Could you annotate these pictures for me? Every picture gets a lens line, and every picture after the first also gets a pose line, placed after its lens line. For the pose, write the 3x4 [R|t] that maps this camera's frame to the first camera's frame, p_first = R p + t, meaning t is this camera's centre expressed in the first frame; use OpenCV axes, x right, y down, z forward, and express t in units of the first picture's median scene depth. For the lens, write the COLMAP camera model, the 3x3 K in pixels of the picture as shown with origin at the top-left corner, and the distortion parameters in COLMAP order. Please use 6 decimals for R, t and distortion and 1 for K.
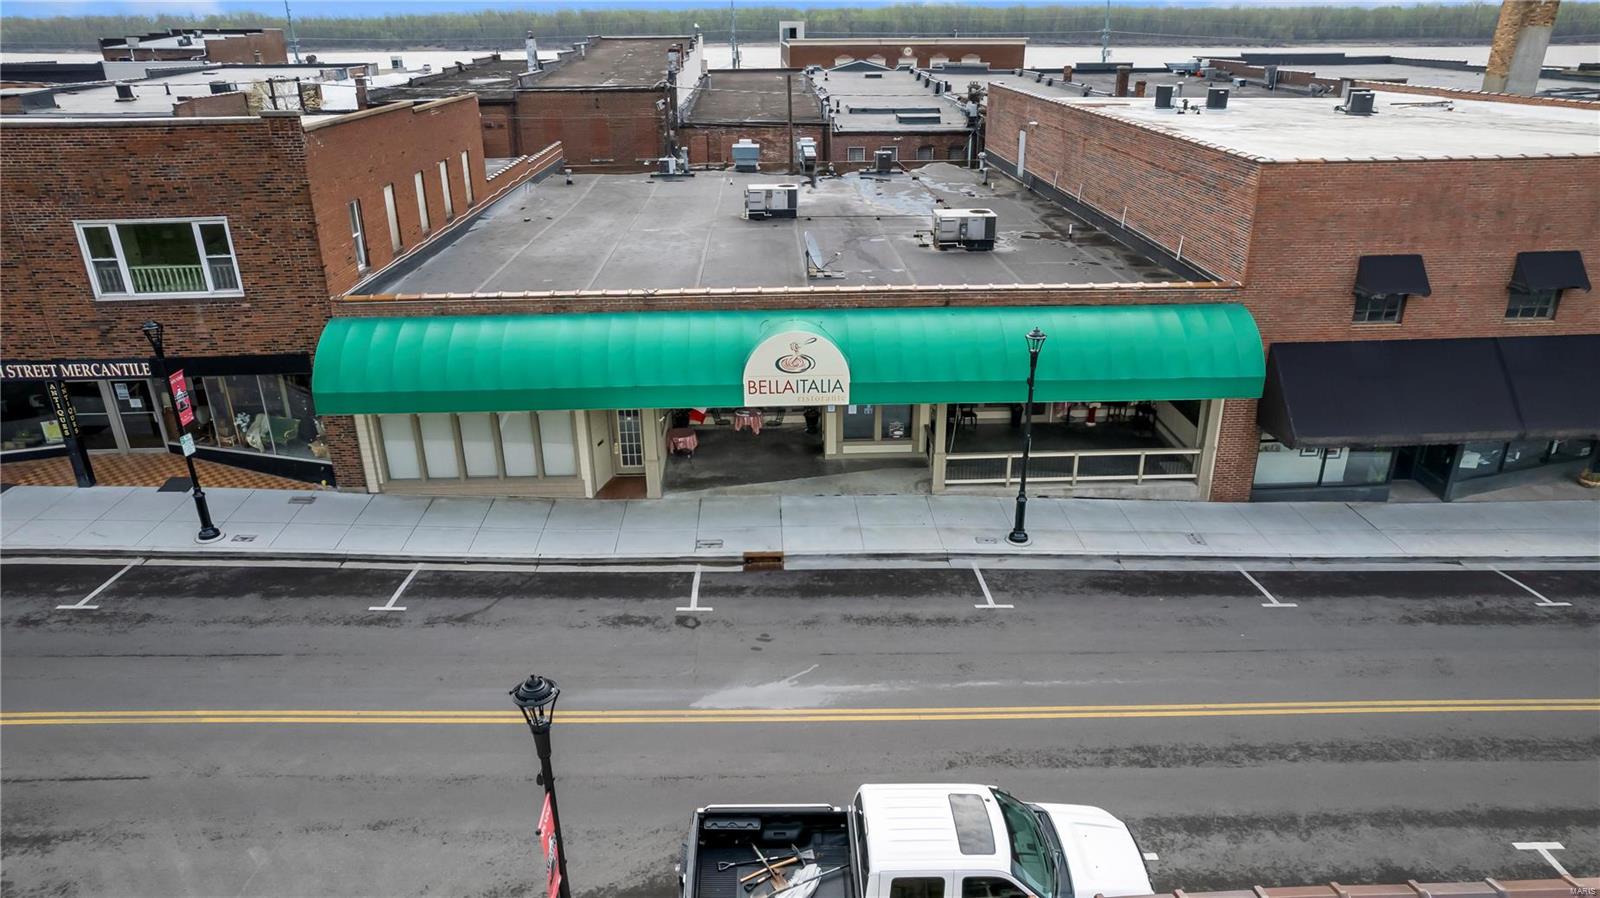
lens RADIAL K [[1026.0, 0, 806.4], [0, 1026.0, 456.3], [0, 0, 1]] dist [-0.075859, 0.066169]
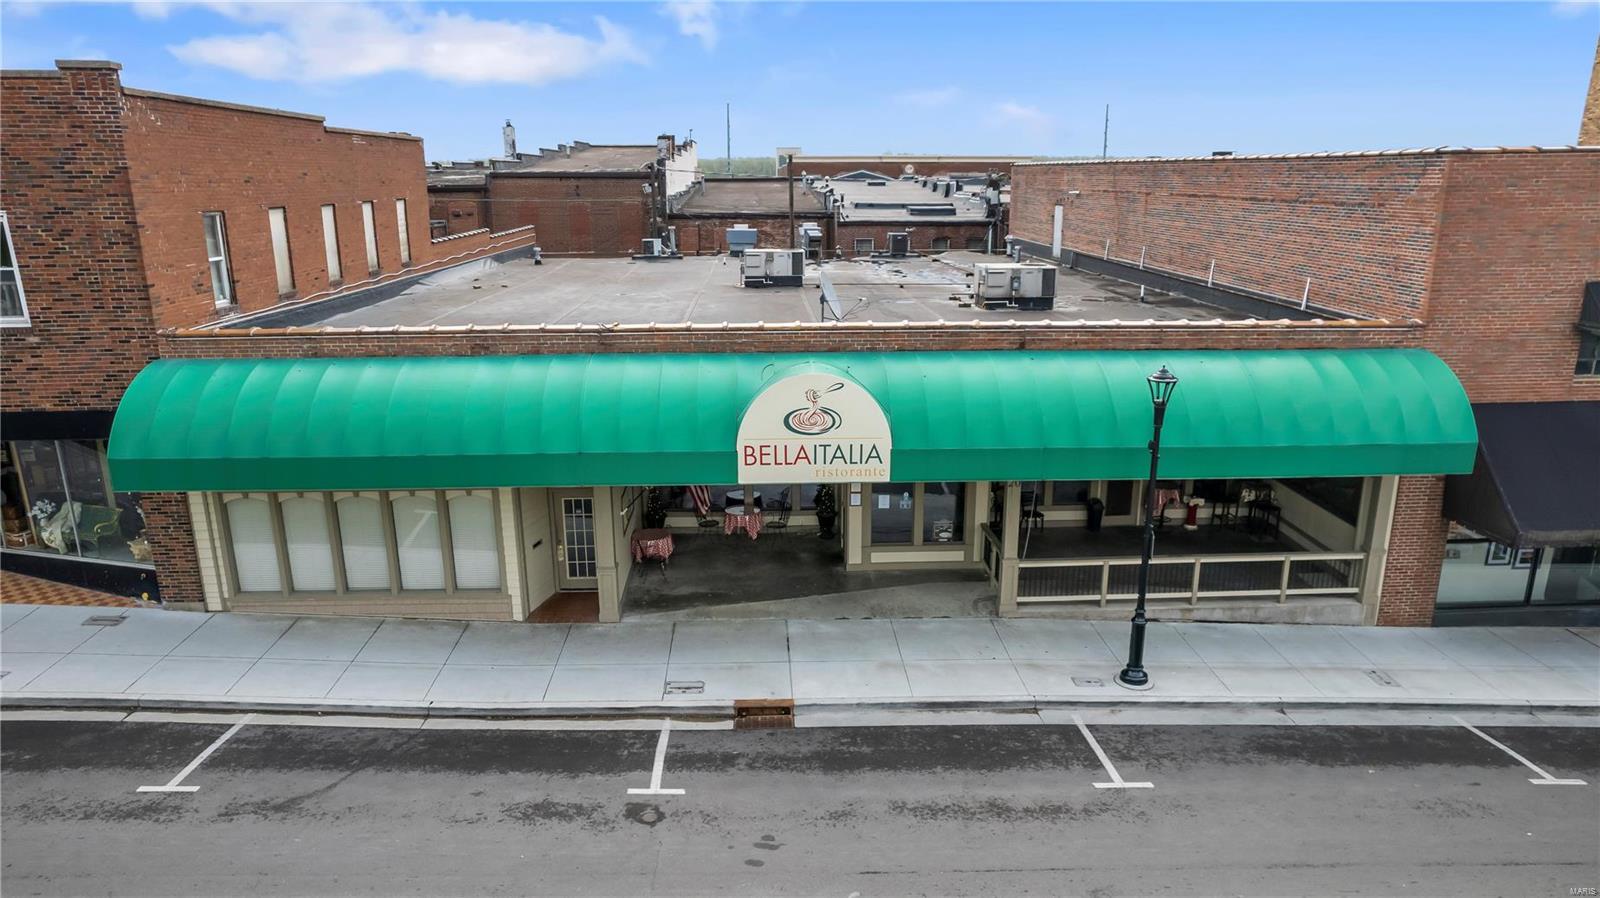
lens RADIAL K [[1026.0, 0, 806.1], [0, 1026.0, 458.1], [0, 0, 1]] dist [-0.075859, 0.066169]
pose [[0.999972, 0.002562, 0.007075, -0.019159], [-0.001580, 0.990776, -0.135501, 0.026680], [-0.007357, 0.135486, 0.990752, 0.308045]]
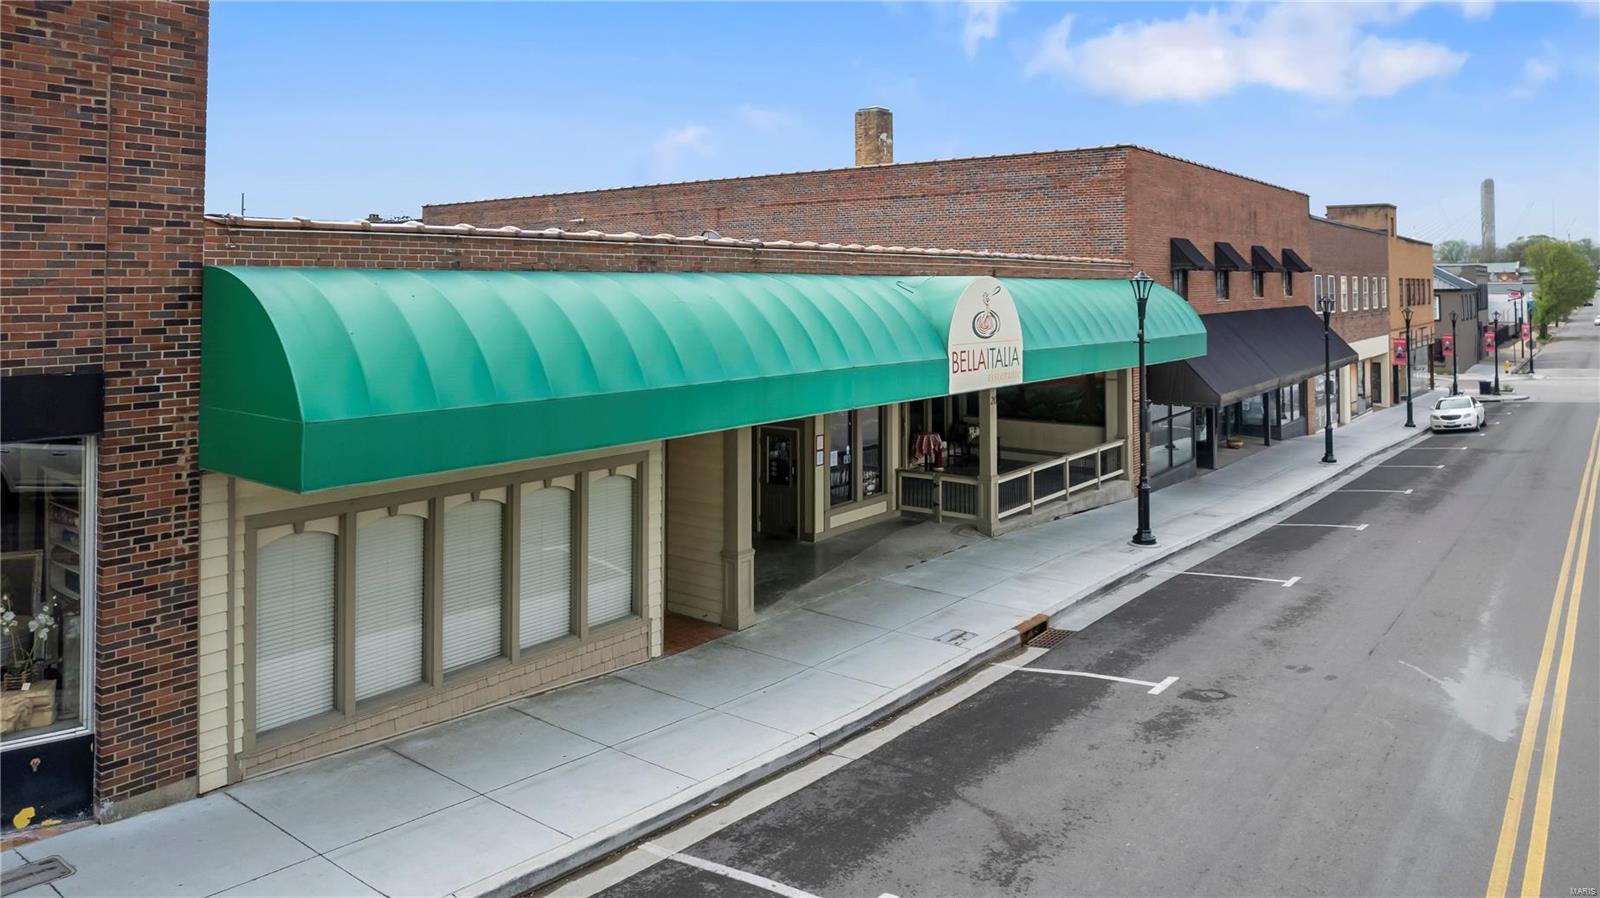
lens RADIAL K [[1069.3, 0, 801.1], [0, 1069.3, 250.4], [0, 0, 1]] dist [-0.041622, 0.018637]
pose [[0.648366, 0.030675, 0.760710, -0.620279], [0.302143, 0.906765, -0.294086, 0.037565], [-0.698807, 0.420519, 0.578648, 0.621385]]
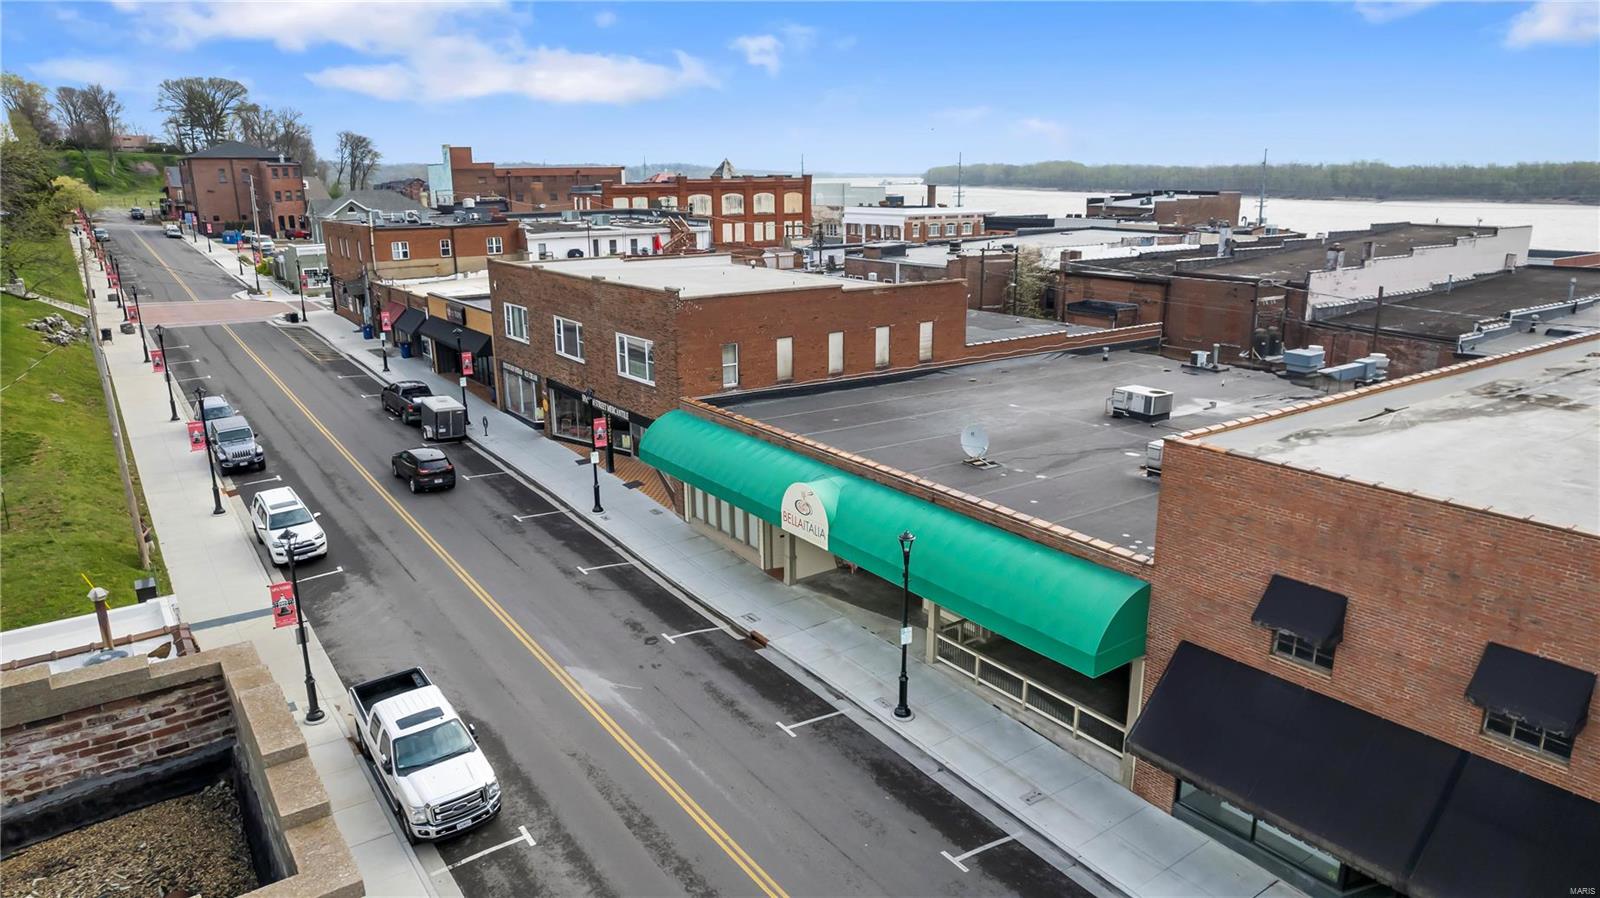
lens RADIAL K [[1026.0, 0, 804.0], [0, 1026.0, 454.5], [0, 0, 1]] dist [-0.075859, 0.066169]
pose [[0.547692, 0.225248, -0.805790, 1.007477], [-0.328590, 0.943607, 0.040432, -0.201869], [0.769456, 0.242630, 0.590820, 0.187904]]
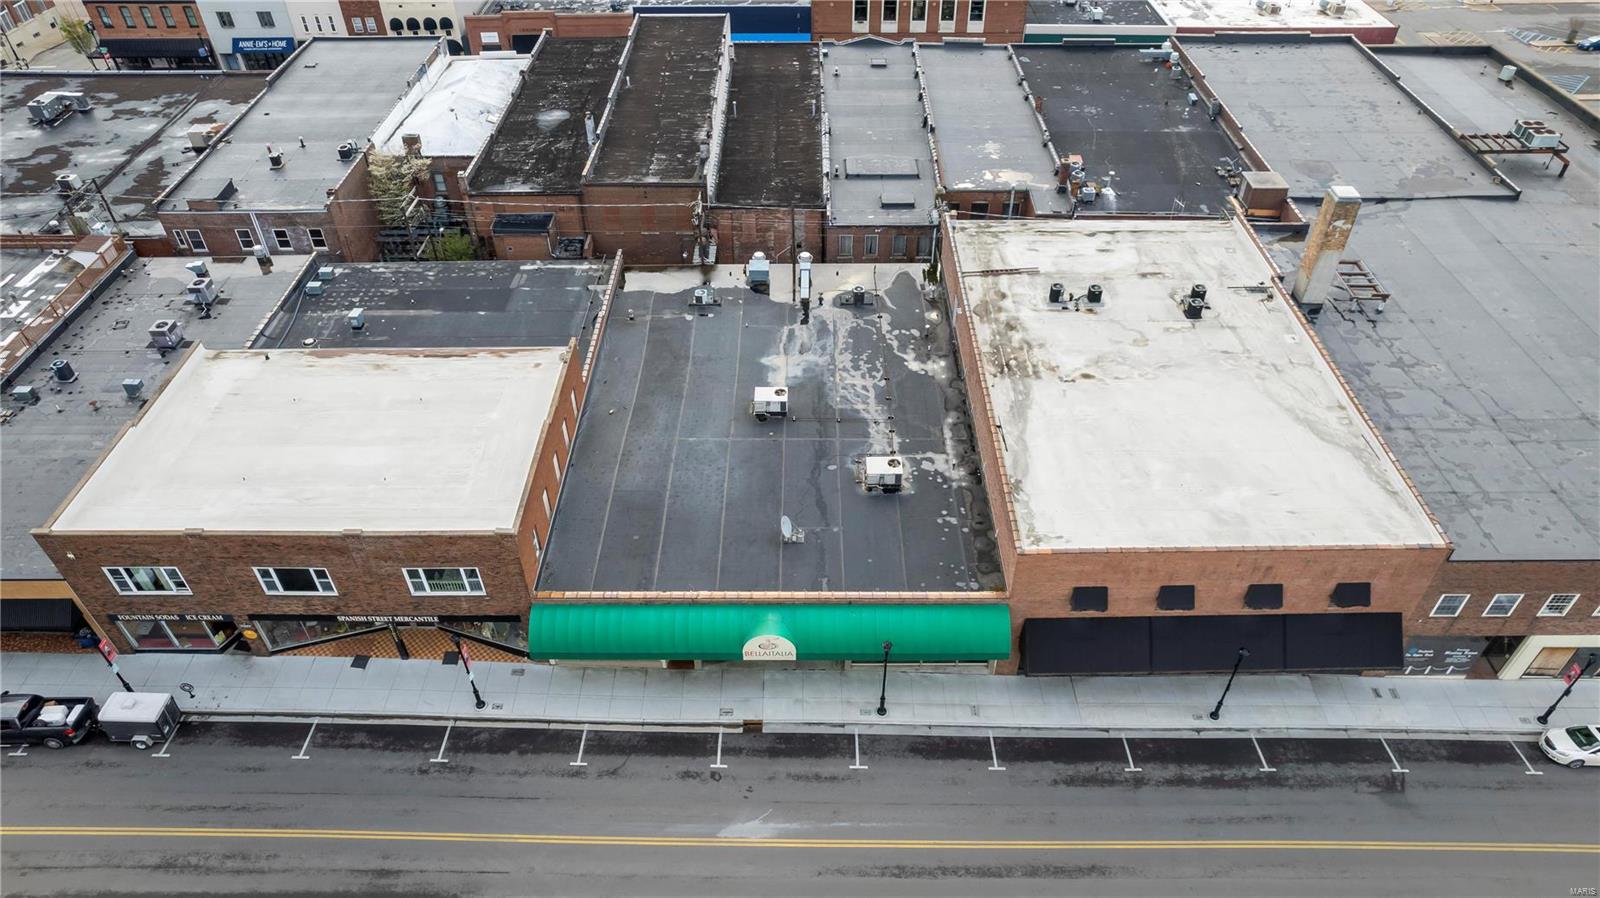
lens RADIAL K [[1026.0, 0, 804.3], [0, 1026.0, 457.6], [0, 0, 1]] dist [-0.075859, 0.066169]
pose [[0.999030, 0.030301, -0.031967, 0.107727], [-0.018847, 0.950048, 0.311533, -1.022230], [0.039810, -0.310628, 0.949697, -0.748644]]
